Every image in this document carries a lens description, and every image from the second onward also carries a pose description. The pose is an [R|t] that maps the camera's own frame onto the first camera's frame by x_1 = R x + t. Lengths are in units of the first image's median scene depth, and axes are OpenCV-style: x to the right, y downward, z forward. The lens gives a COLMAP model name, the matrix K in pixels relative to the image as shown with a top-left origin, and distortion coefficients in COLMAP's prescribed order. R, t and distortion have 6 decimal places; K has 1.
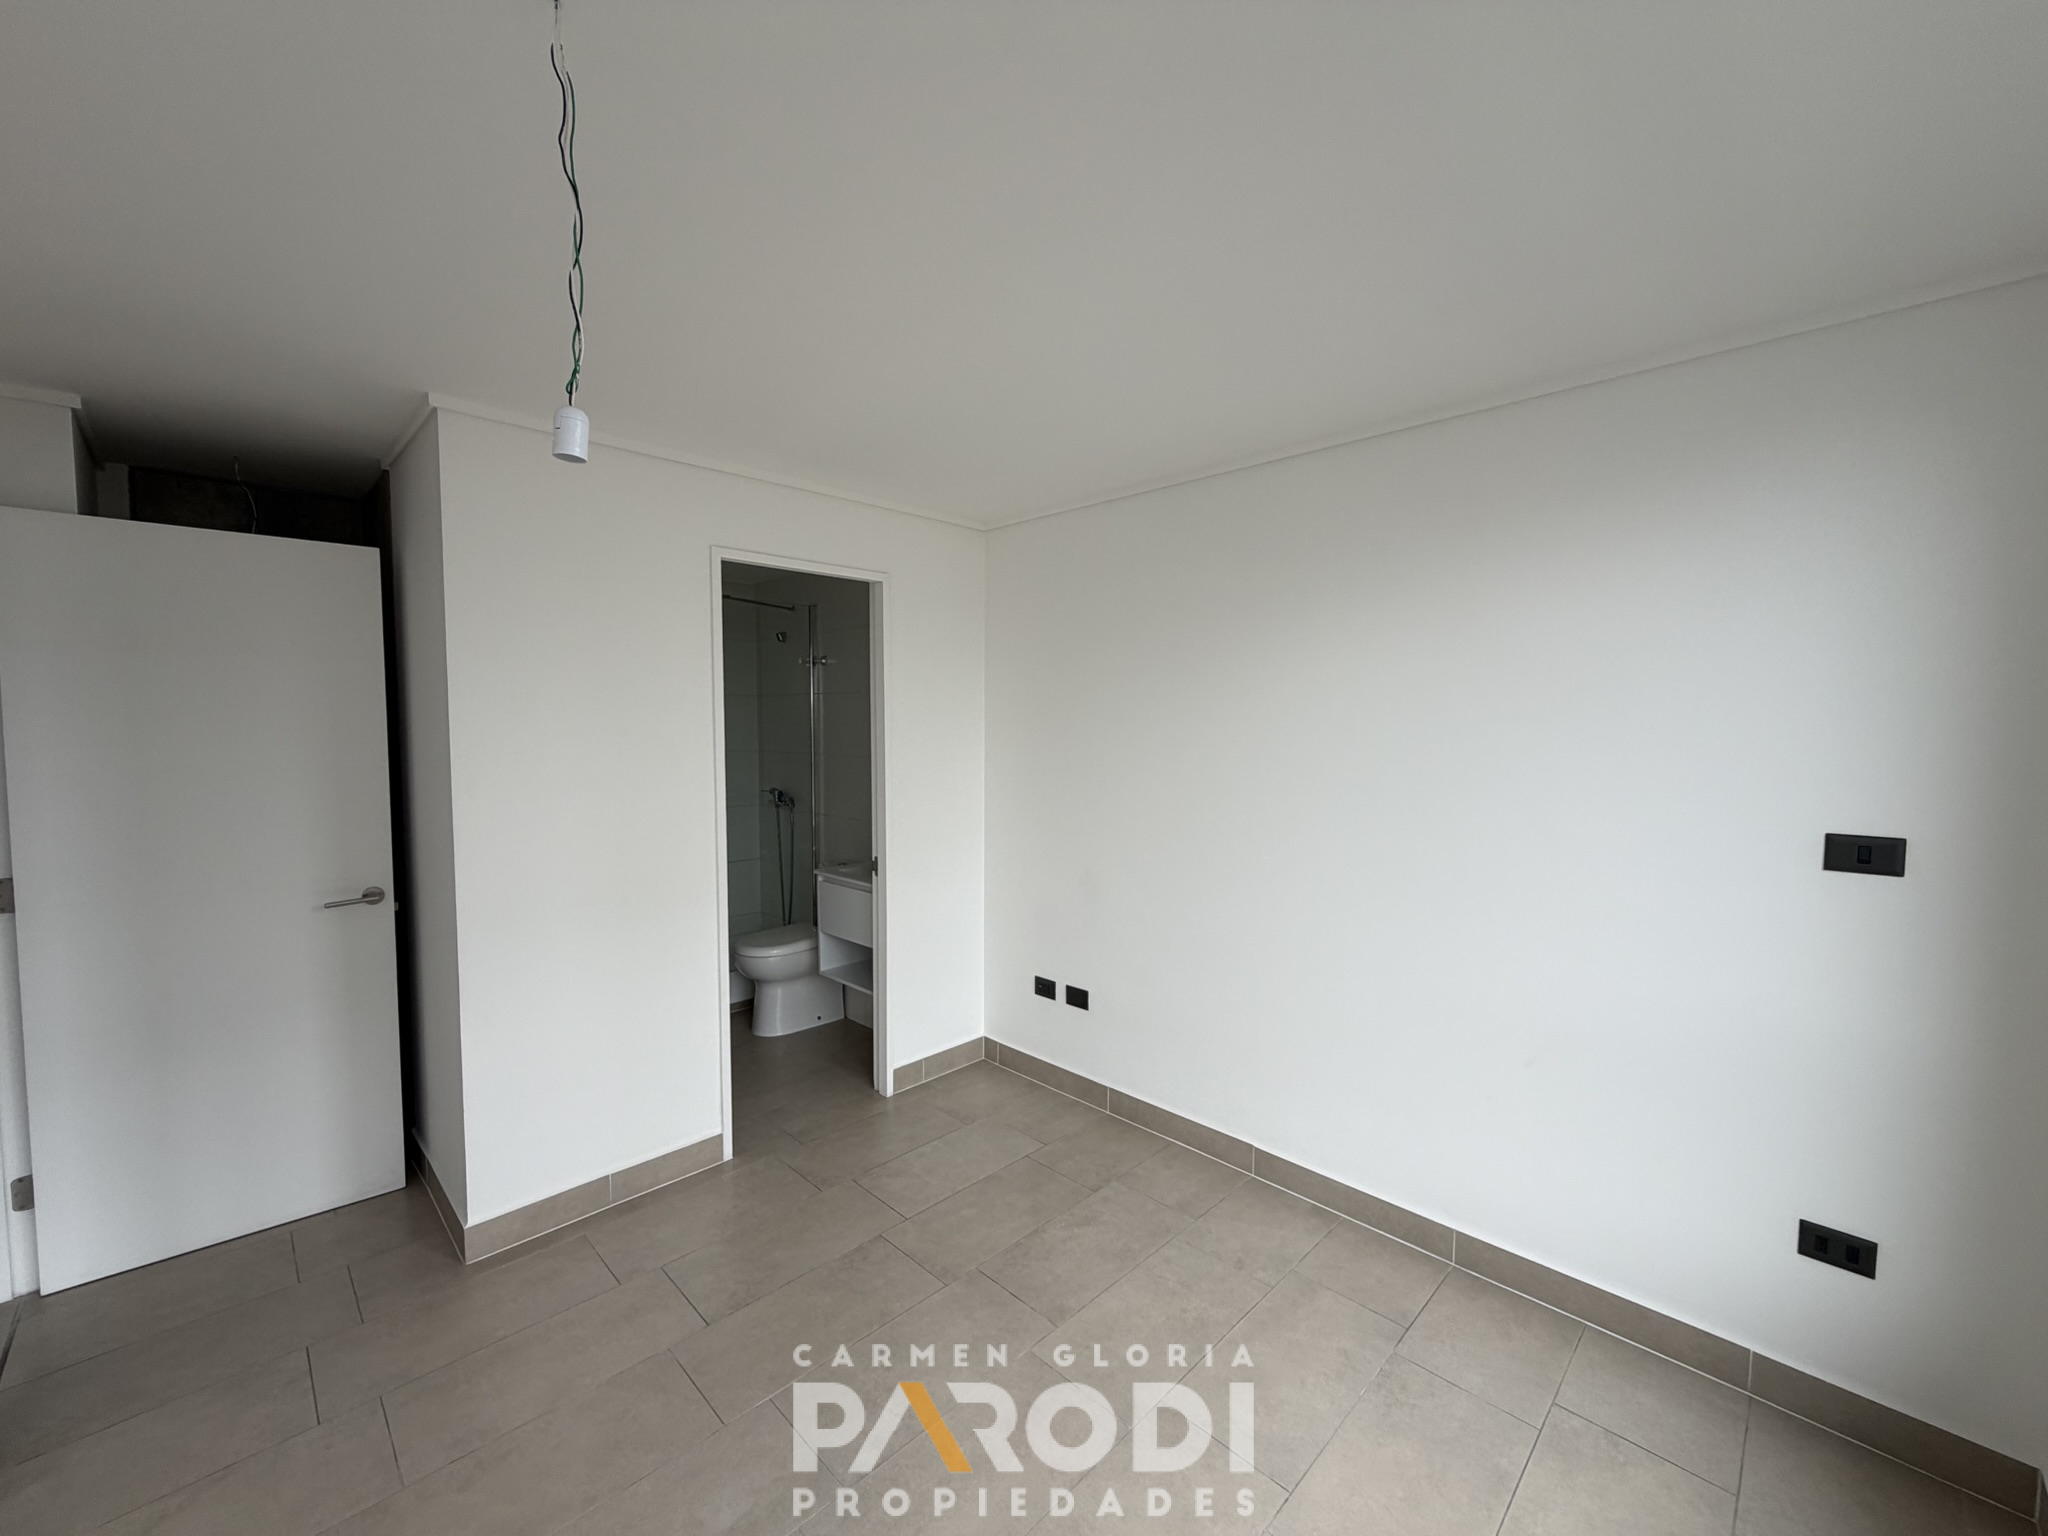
lens RADIAL K [[818.8, 0, 1024.3], [0, 818.8, 769.4], [0, 0, 1]] dist [-0.000785, 0.000016]
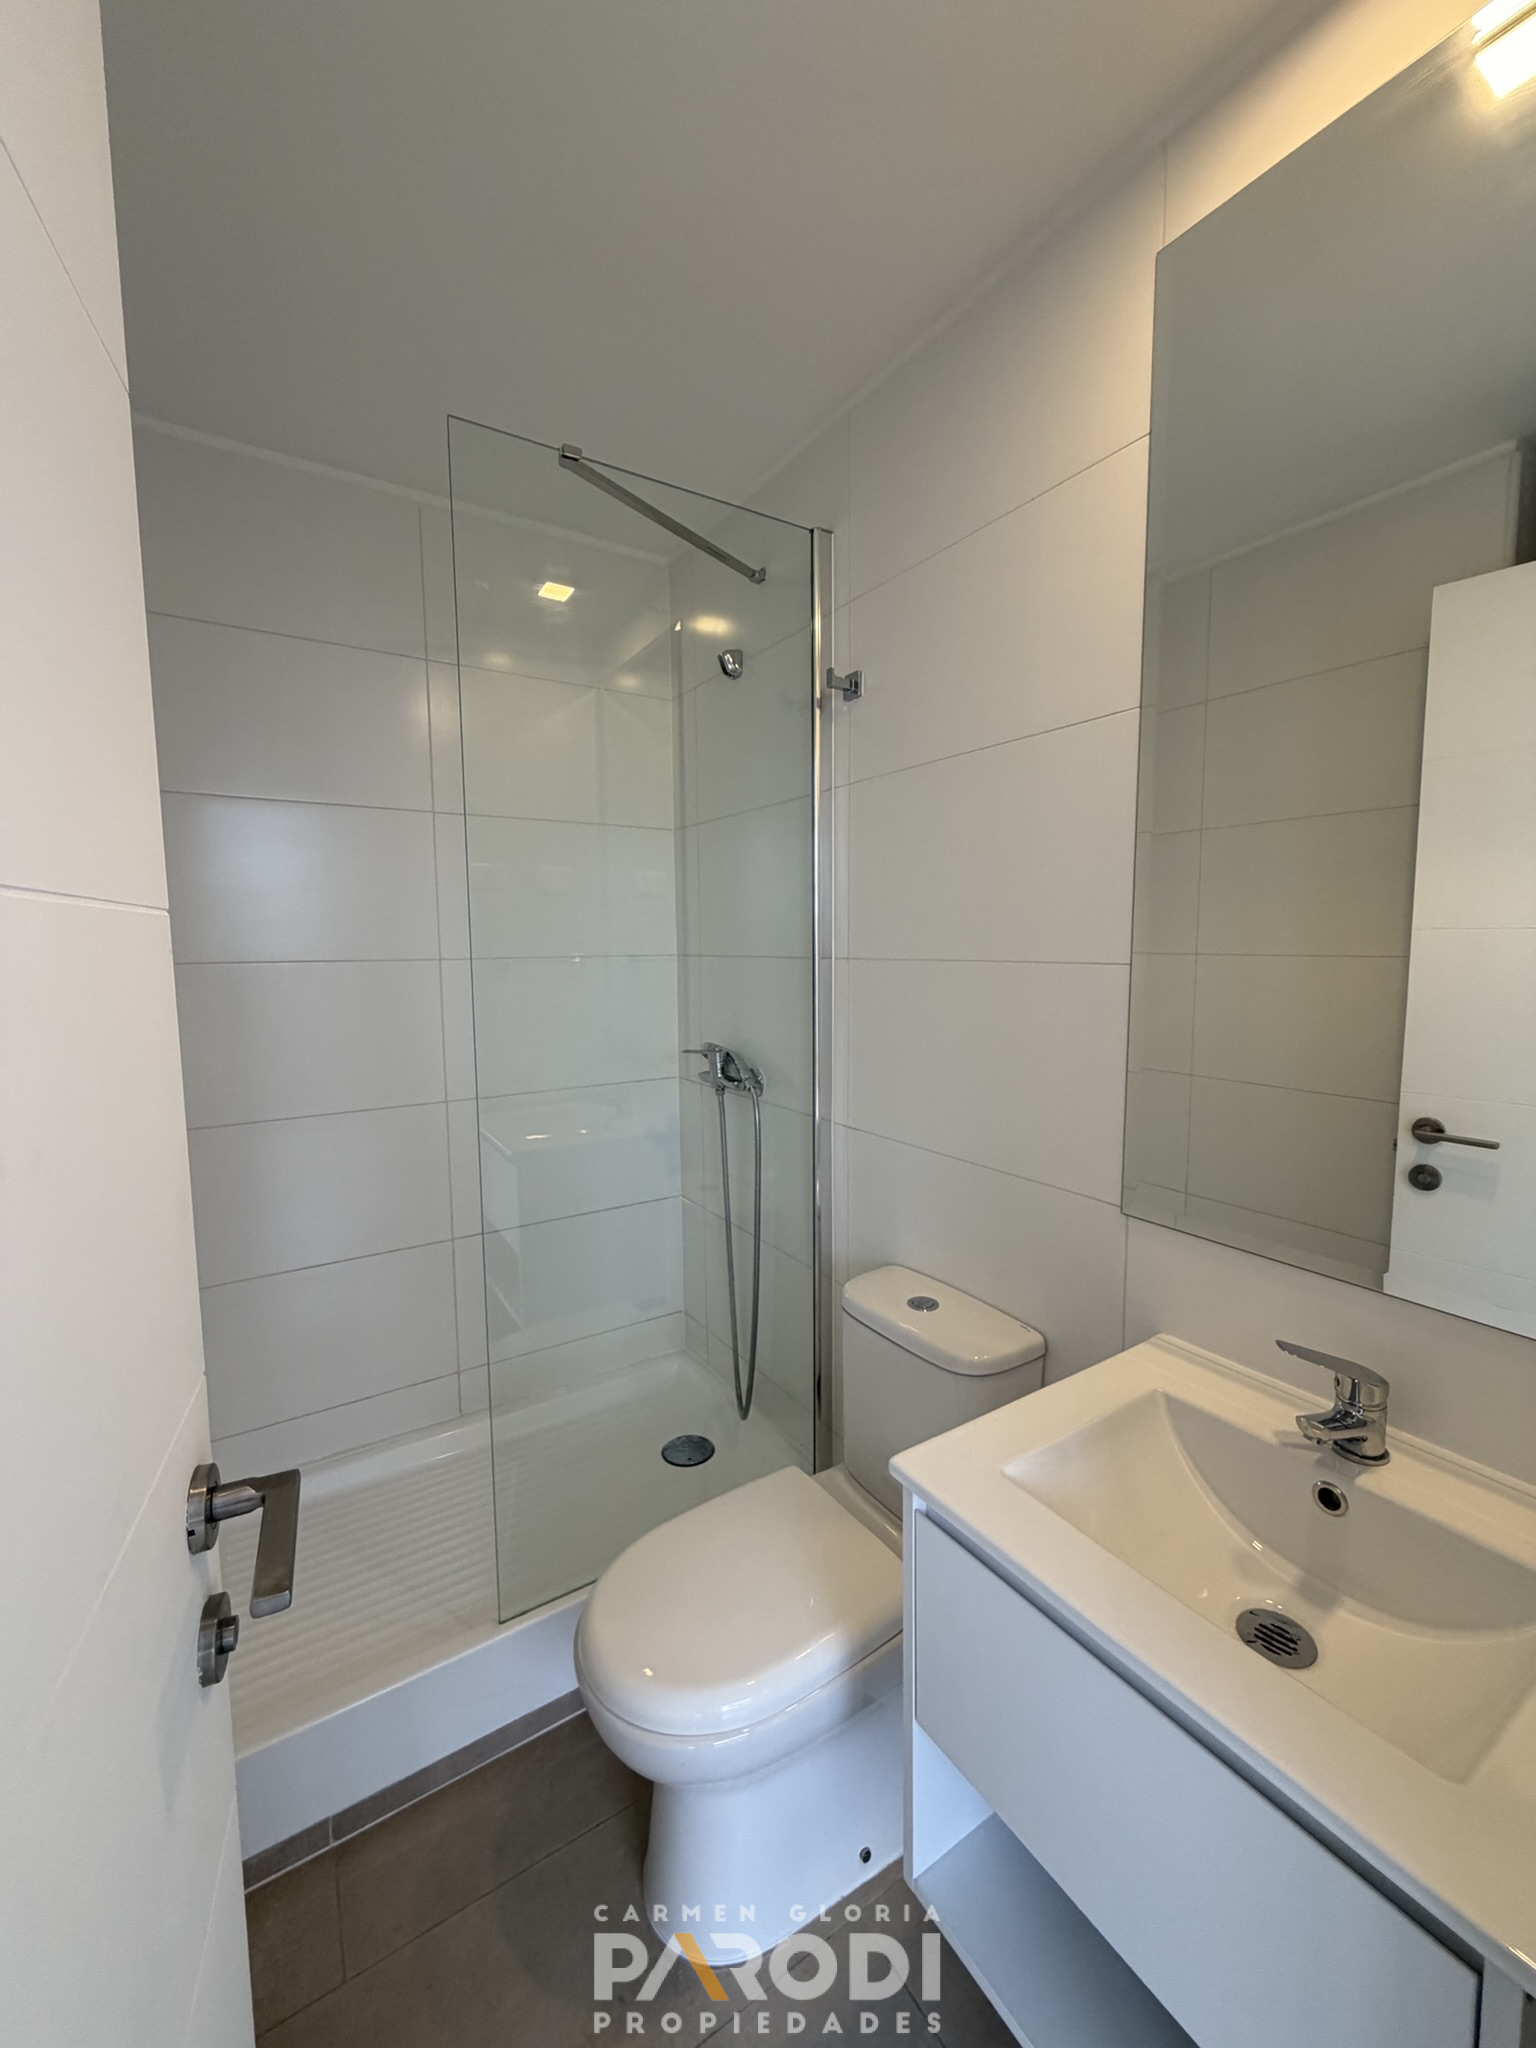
lens RADIAL K [[818.8, 0, 772.1], [0, 818.8, 1021.2], [0, 0, 1]] dist [-0.000785, 0.000016]
pose [[0.977537, 0.013756, -0.210313, -0.299237], [-0.005363, 0.999168, 0.040426, -0.008400], [0.210694, -0.038390, 0.976798, 0.952862]]
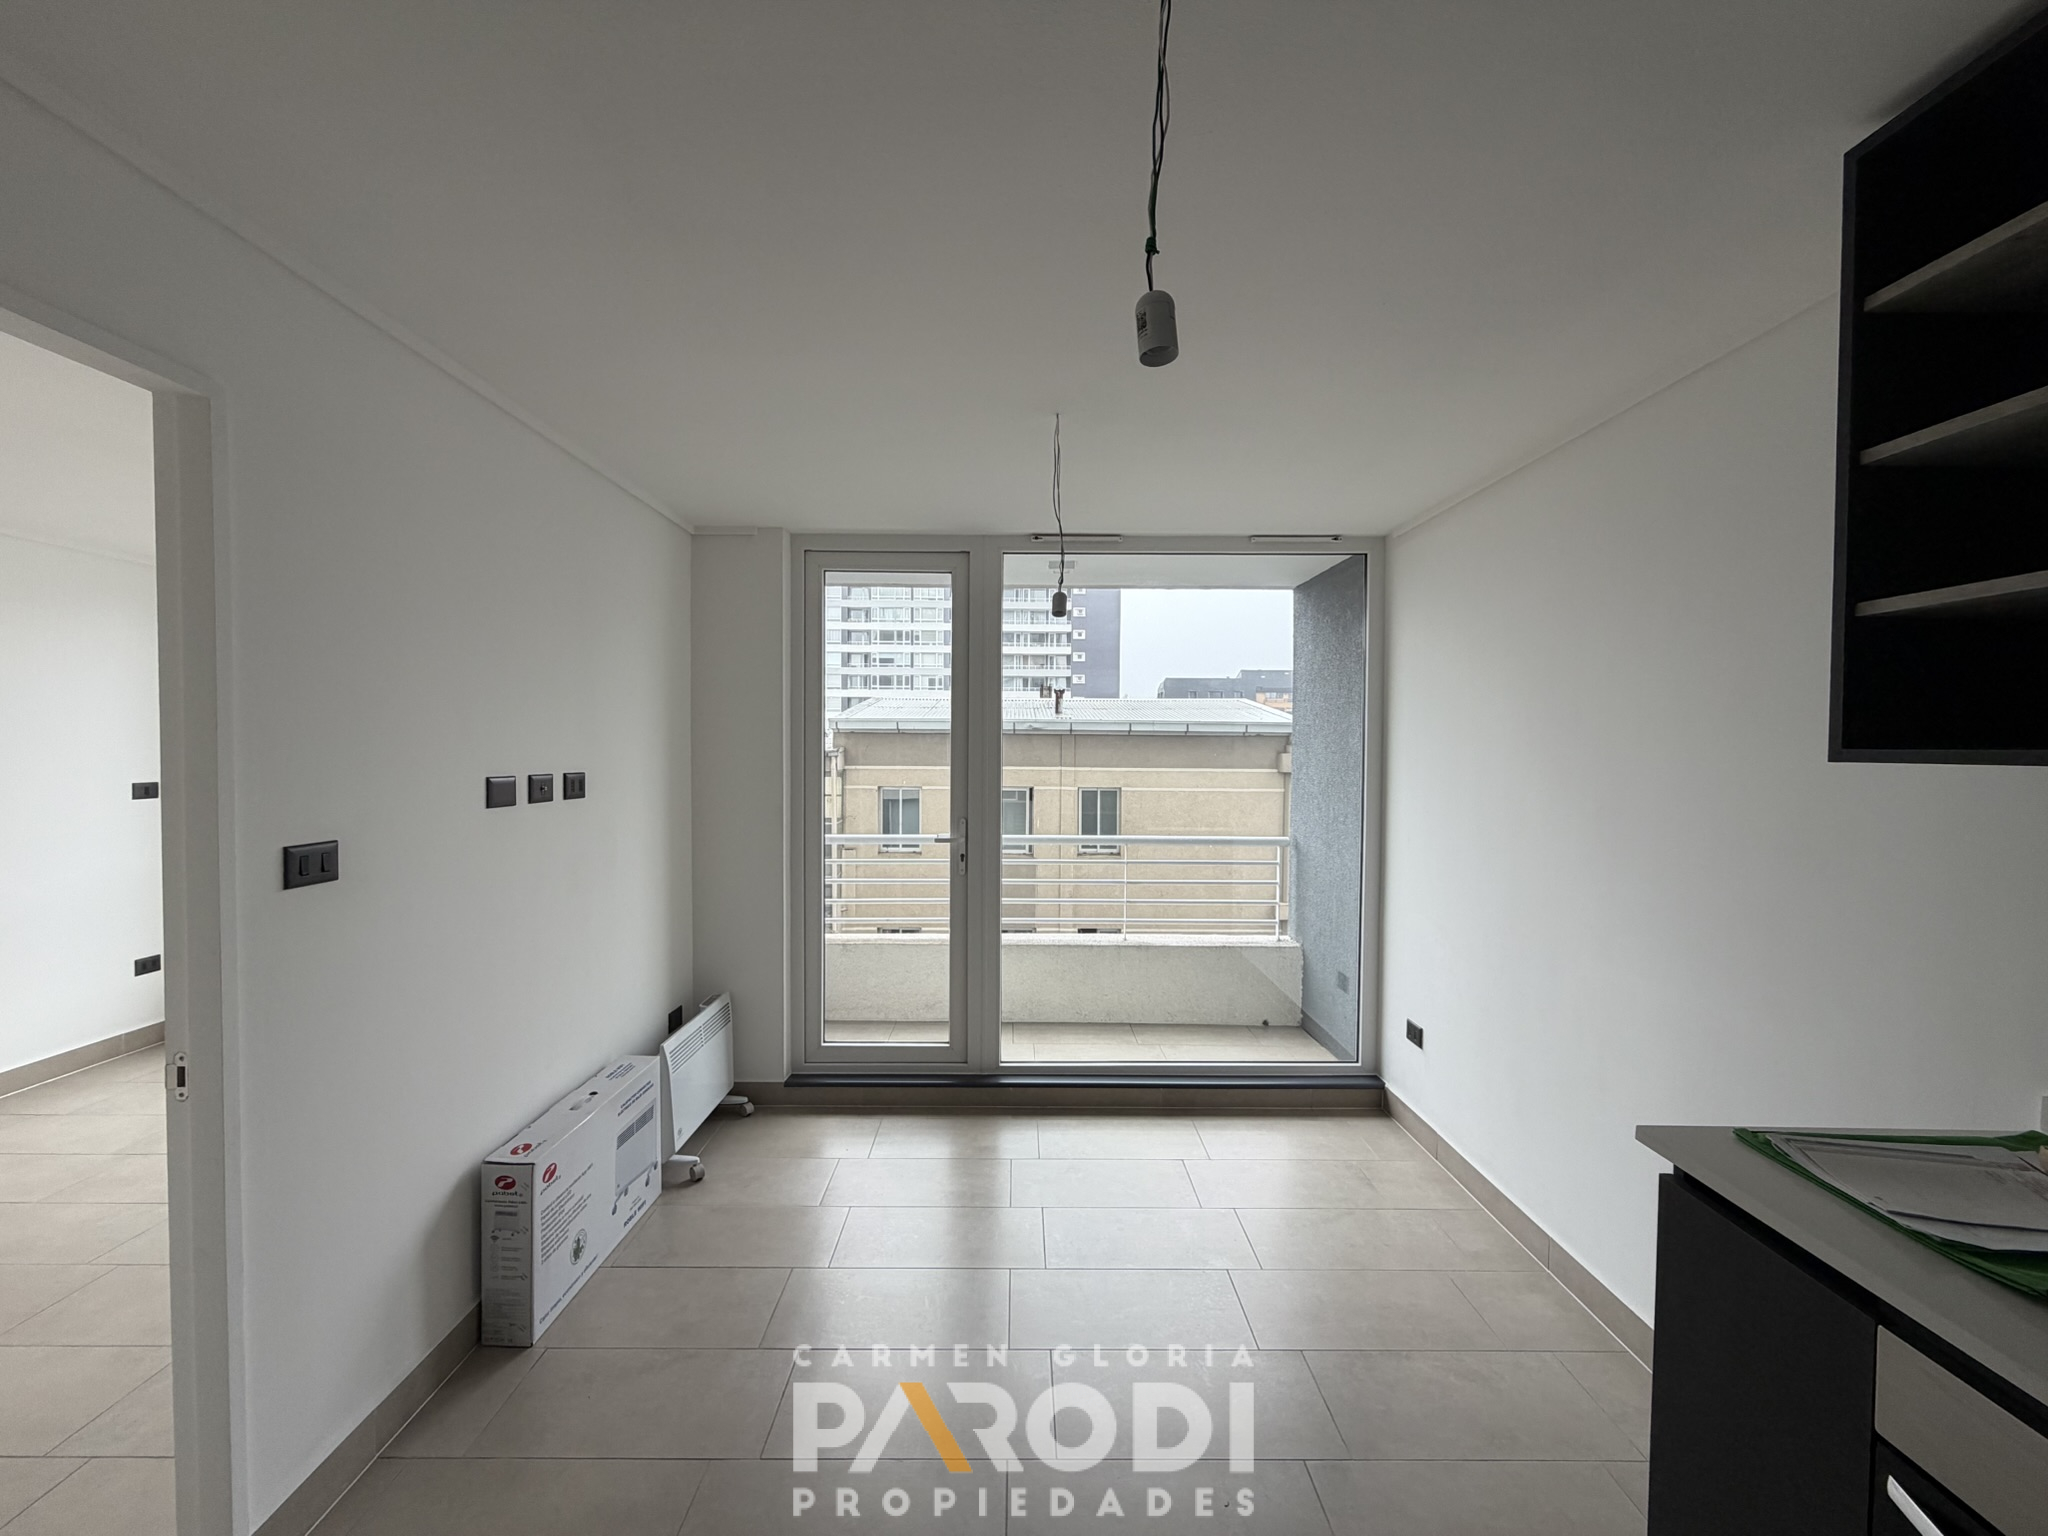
lens RADIAL K [[818.8, 0, 1017.0], [0, 818.8, 766.1], [0, 0, 1]] dist [-0.000785, 0.000016]
pose [[-0.715957, -0.019966, 0.697859, -1.326276], [0.034247, 0.997383, 0.063671, -0.016706], [-0.697304, 0.069486, -0.713399, 0.512490]]
